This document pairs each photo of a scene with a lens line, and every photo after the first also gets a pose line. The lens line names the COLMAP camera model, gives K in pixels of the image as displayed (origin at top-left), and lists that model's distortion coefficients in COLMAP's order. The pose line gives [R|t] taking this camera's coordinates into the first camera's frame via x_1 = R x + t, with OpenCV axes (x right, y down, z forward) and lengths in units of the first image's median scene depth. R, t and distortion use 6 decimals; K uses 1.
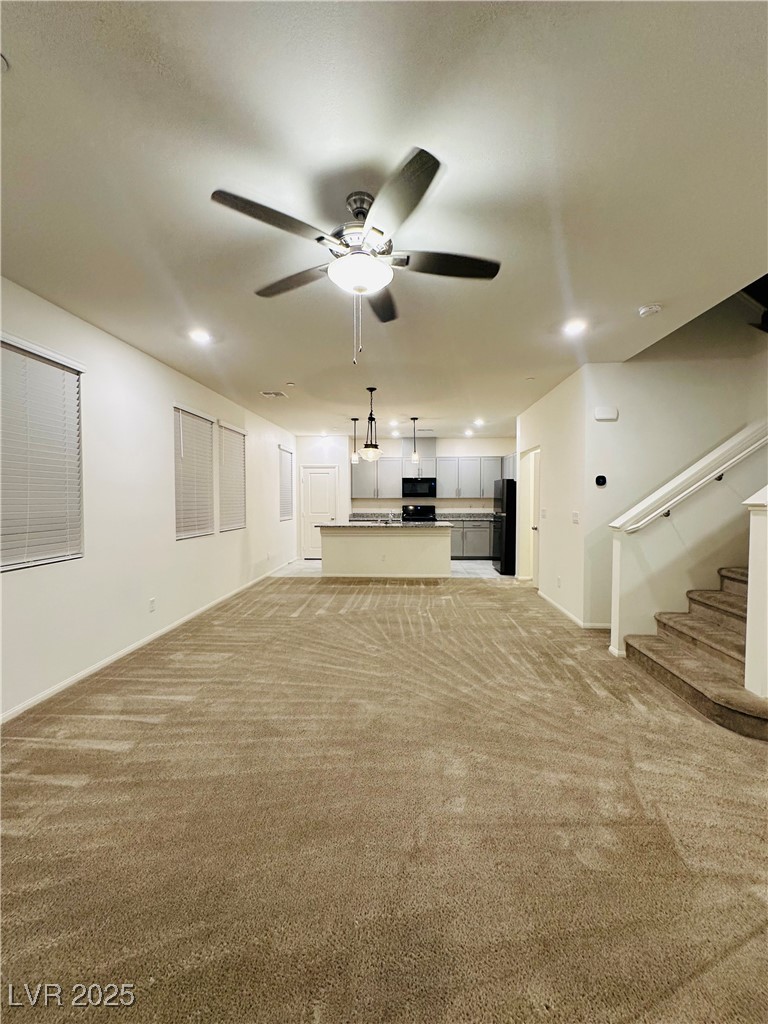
lens RADIAL K [[413.9, 0, 384.0], [0, 413.9, 512.0], [0, 0, 1]] dist [-0.001233, 0.000212]
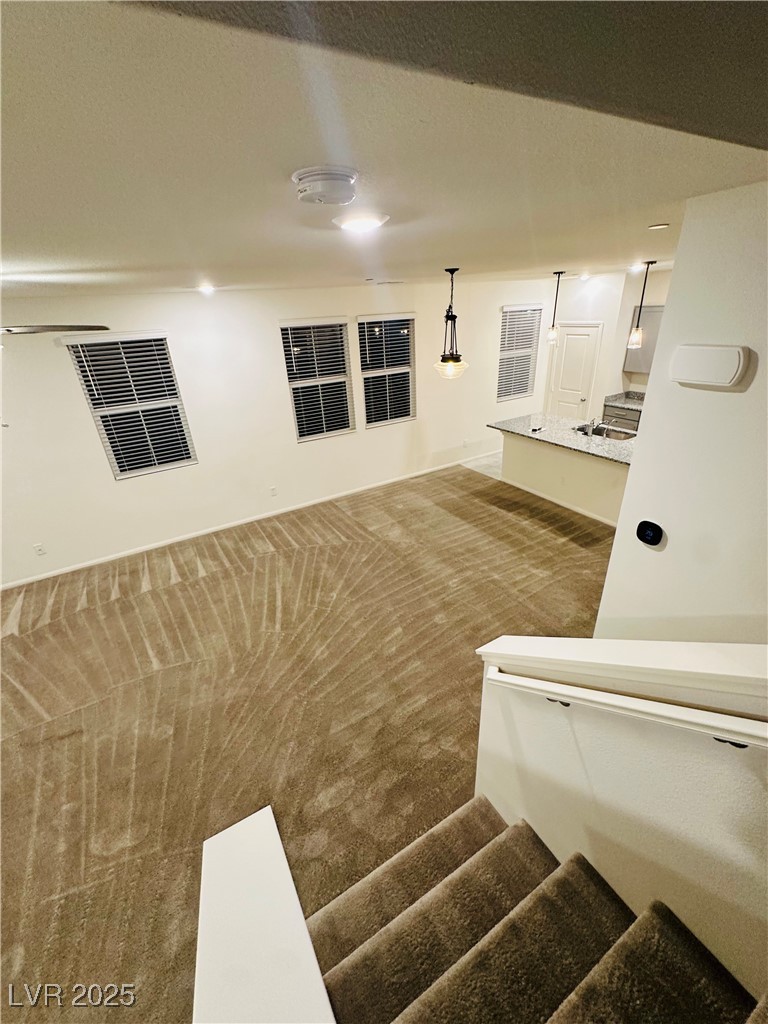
lens RADIAL K [[413.9, 0, 384.0], [0, 413.9, 512.0], [0, 0, 1]] dist [-0.001233, 0.000212]
pose [[0.553542, 0.342145, -0.759295, 0.567061], [0.027684, 0.903650, 0.427375, -0.232461], [0.832361, -0.257591, 0.490736, 0.474158]]
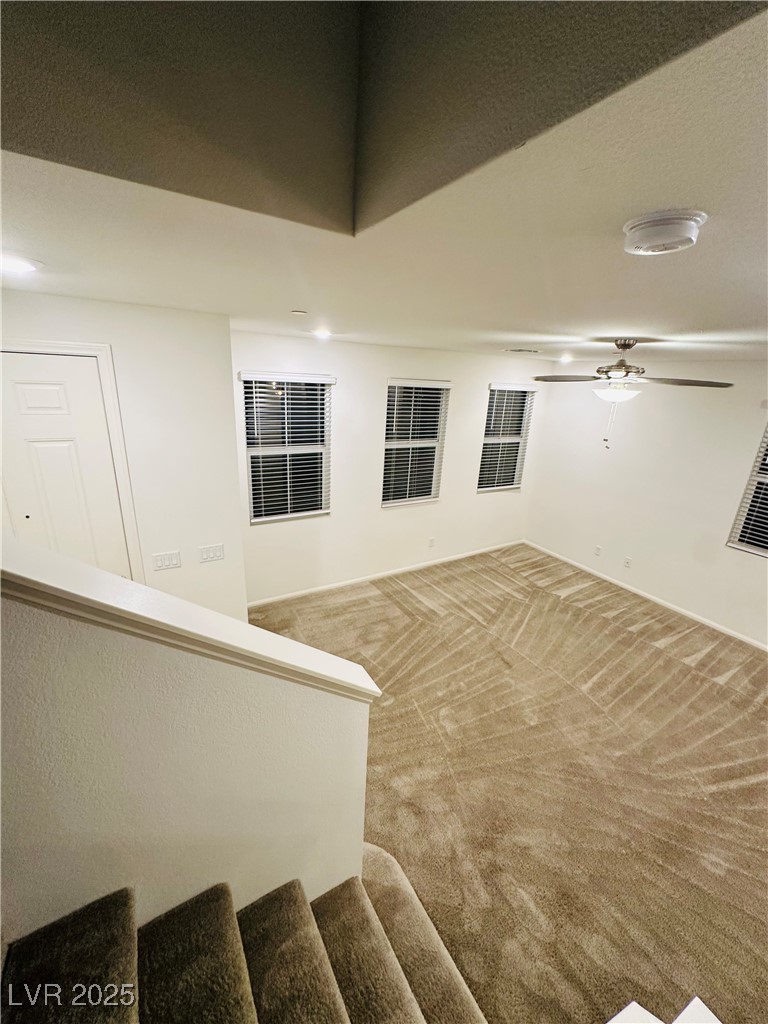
lens RADIAL K [[413.9, 0, 384.0], [0, 413.9, 512.0], [0, 0, 1]] dist [-0.001233, 0.000212]
pose [[-0.821158, 0.139216, -0.553460, 0.568948], [-0.068860, 0.938536, 0.338243, -0.227160], [0.566531, 0.315862, -0.761100, 0.672527]]
